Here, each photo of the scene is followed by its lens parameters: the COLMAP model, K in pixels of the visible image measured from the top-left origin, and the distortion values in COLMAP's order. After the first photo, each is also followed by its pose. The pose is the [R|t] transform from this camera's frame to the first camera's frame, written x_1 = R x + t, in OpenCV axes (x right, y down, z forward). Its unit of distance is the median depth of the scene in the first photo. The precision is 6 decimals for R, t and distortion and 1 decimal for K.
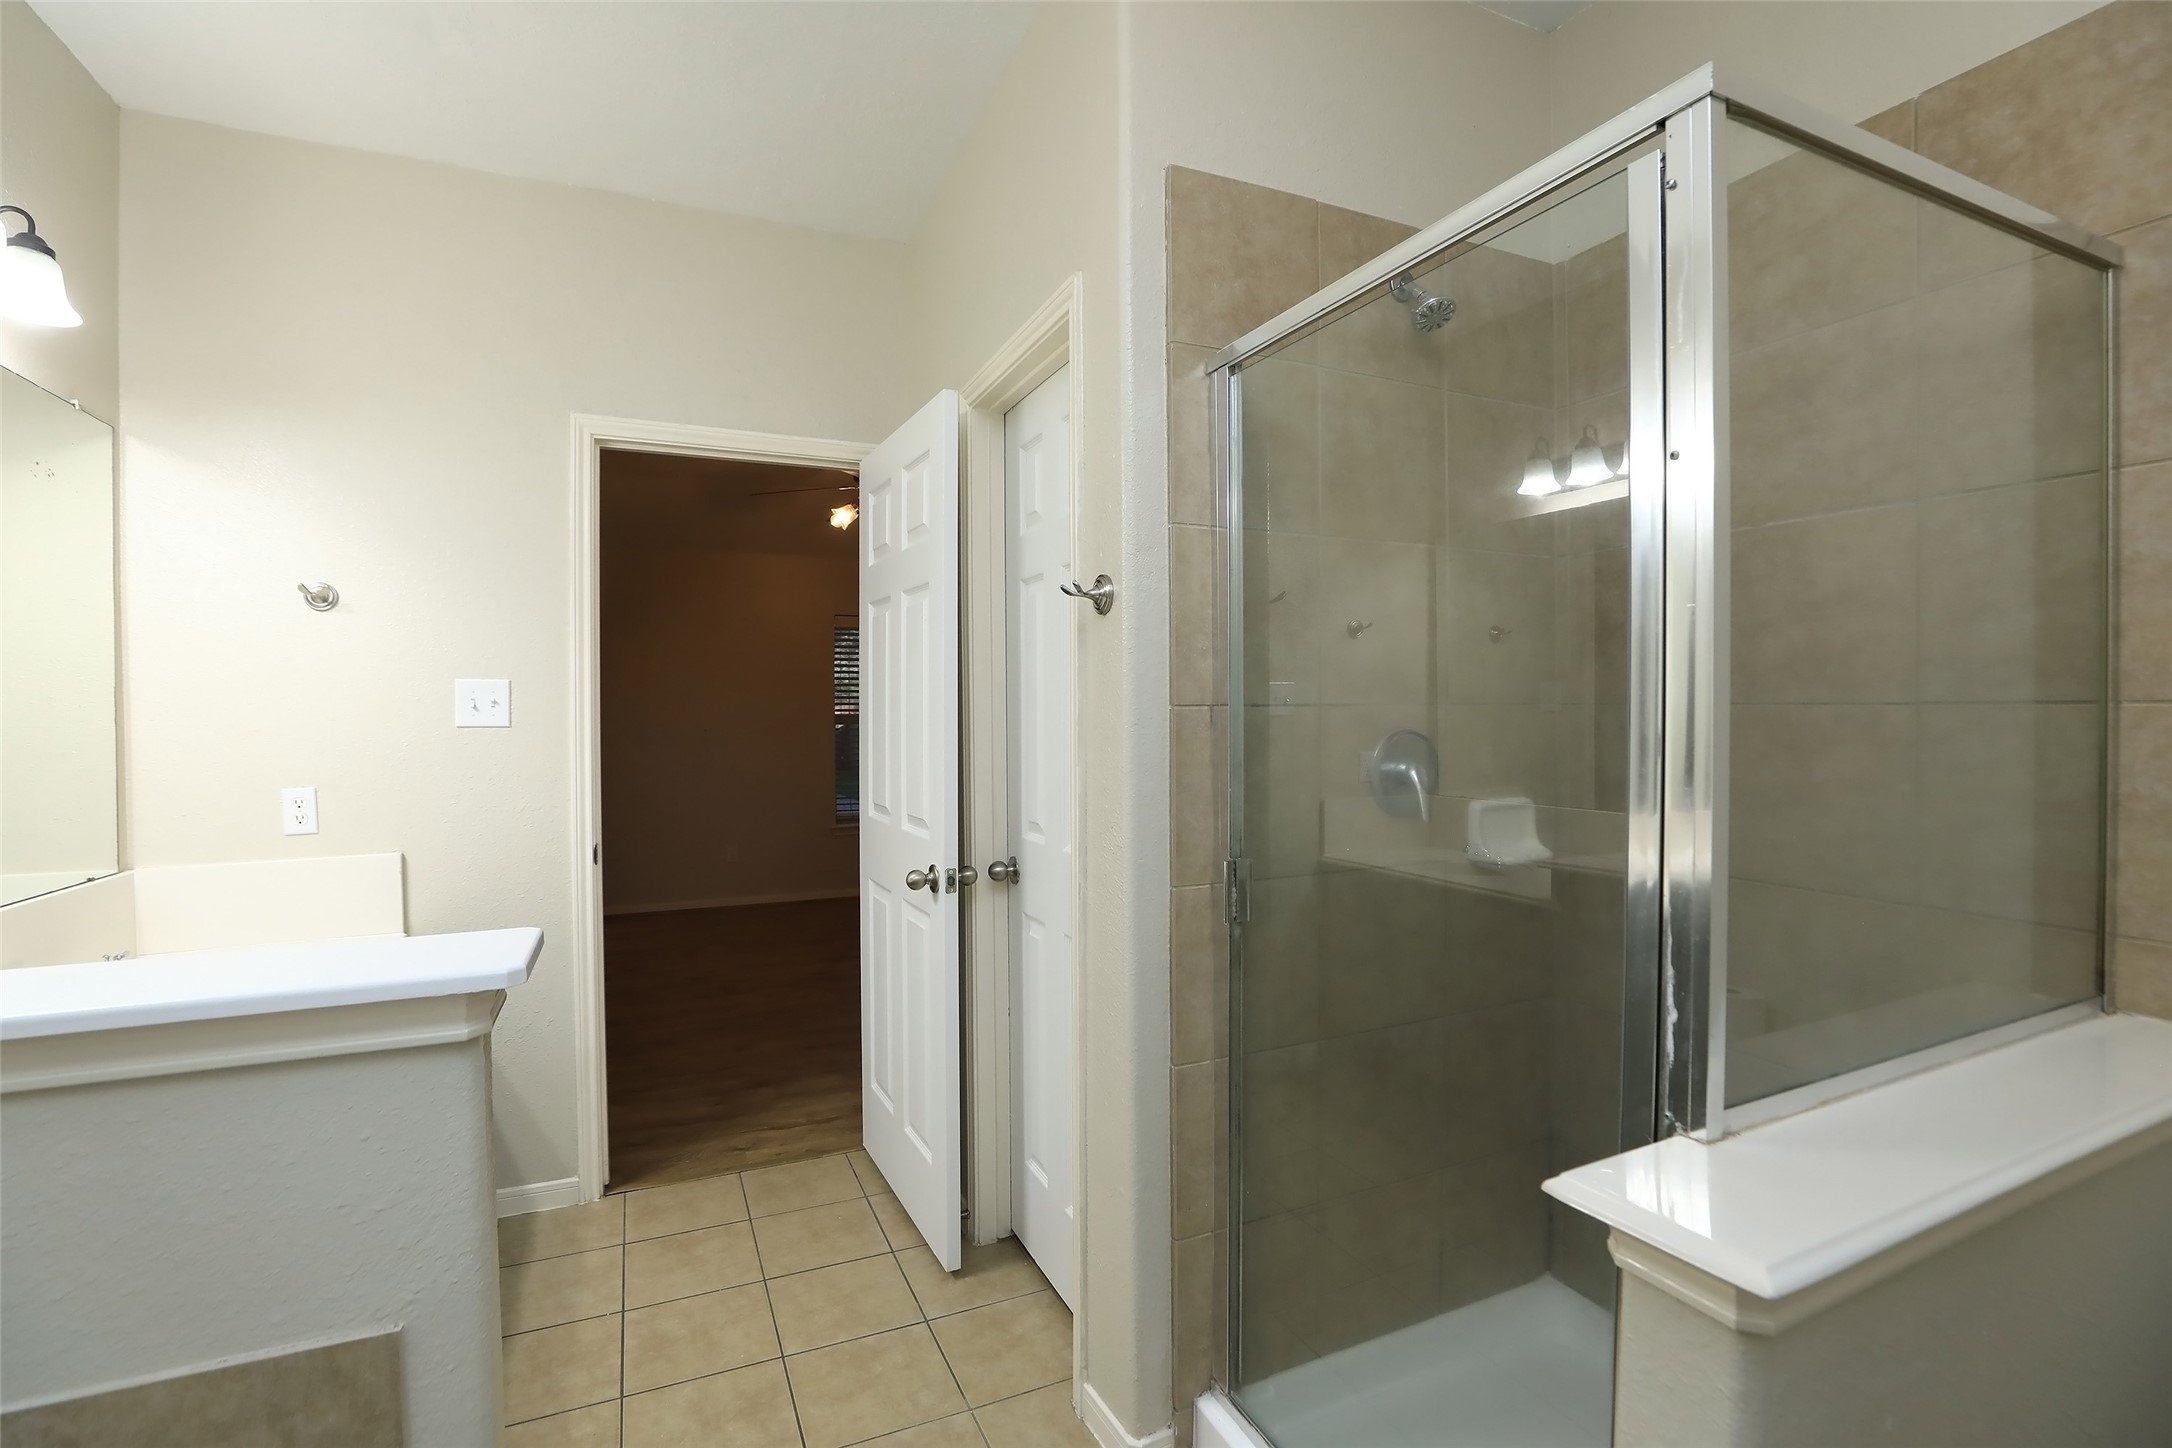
lens RADIAL K [[990.7, 0, 1079.2], [0, 990.7, 725.0], [0, 0, 1]] dist [-0.046163, 0.015028]
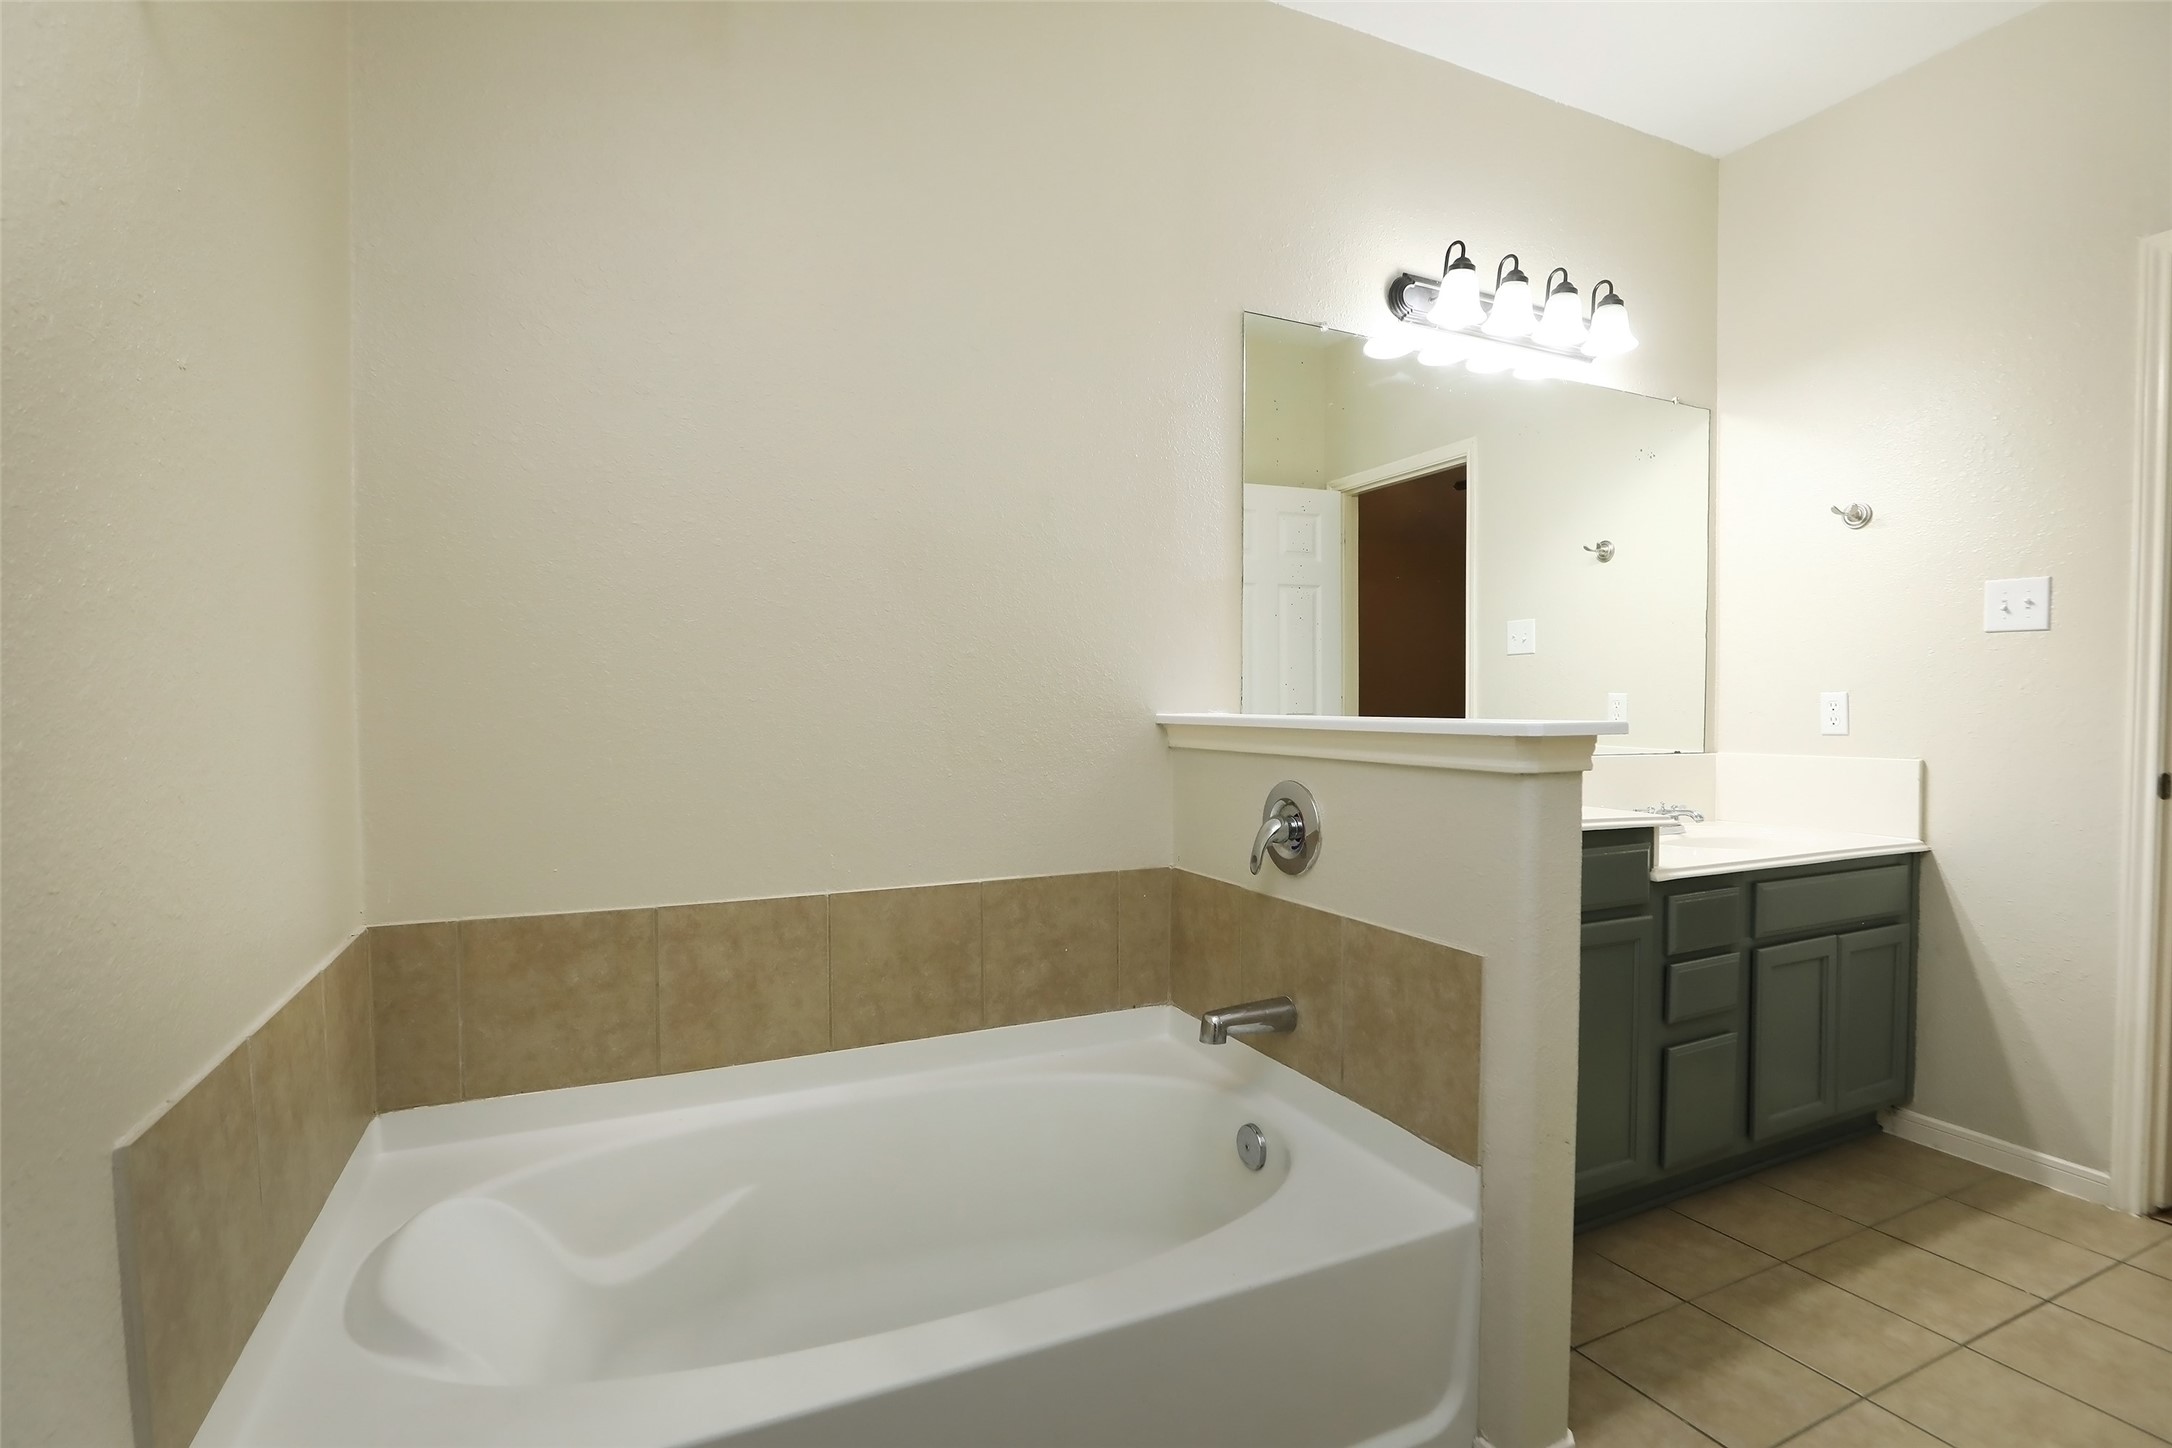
lens RADIAL K [[1042.0, 0, 1082.1], [0, 1042.0, 727.0], [0, 0, 1]] dist [-0.044368, 0.013904]
pose [[0.012229, 0.030408, -0.999463, 0.357164], [-0.017887, 0.999384, 0.030187, 0.086004], [0.999765, 0.017508, 0.012766, 0.127149]]
